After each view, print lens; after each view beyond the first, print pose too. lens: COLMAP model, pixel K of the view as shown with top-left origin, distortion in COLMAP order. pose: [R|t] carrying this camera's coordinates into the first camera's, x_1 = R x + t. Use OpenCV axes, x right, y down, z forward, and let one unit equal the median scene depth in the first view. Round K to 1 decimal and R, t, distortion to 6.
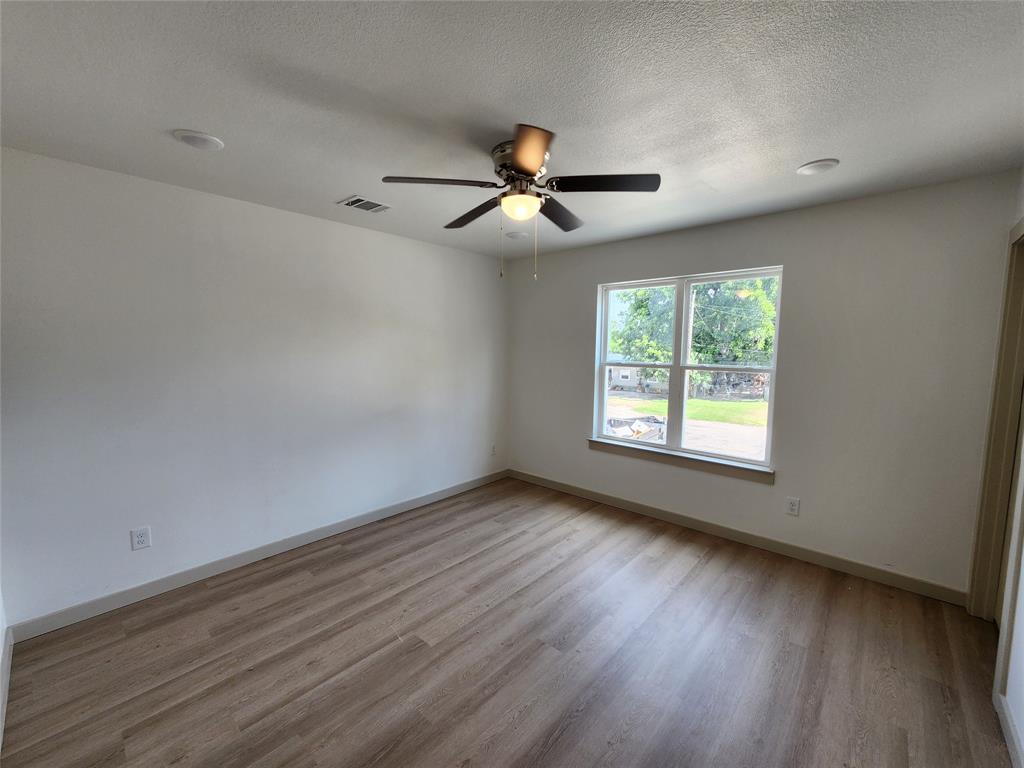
lens RADIAL K [[415.3, 0, 513.4], [0, 415.3, 387.0], [0, 0, 1]] dist [0.000630, 0.000913]
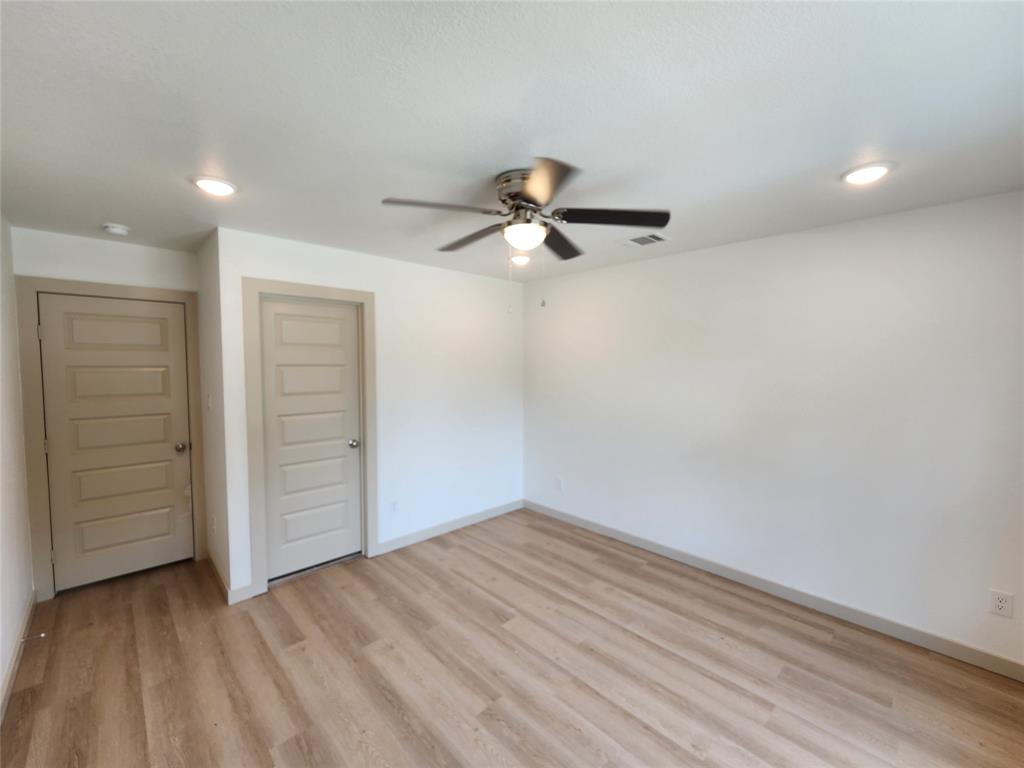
lens RADIAL K [[421.5, 0, 514.1], [0, 421.5, 385.5], [0, 0, 1]] dist [0.001406, 0.000530]
pose [[-0.065586, 0.050285, -0.996579, 0.817116], [-0.102347, 0.993123, 0.056847, -0.113084], [0.992584, 0.105725, -0.059989, 0.868664]]
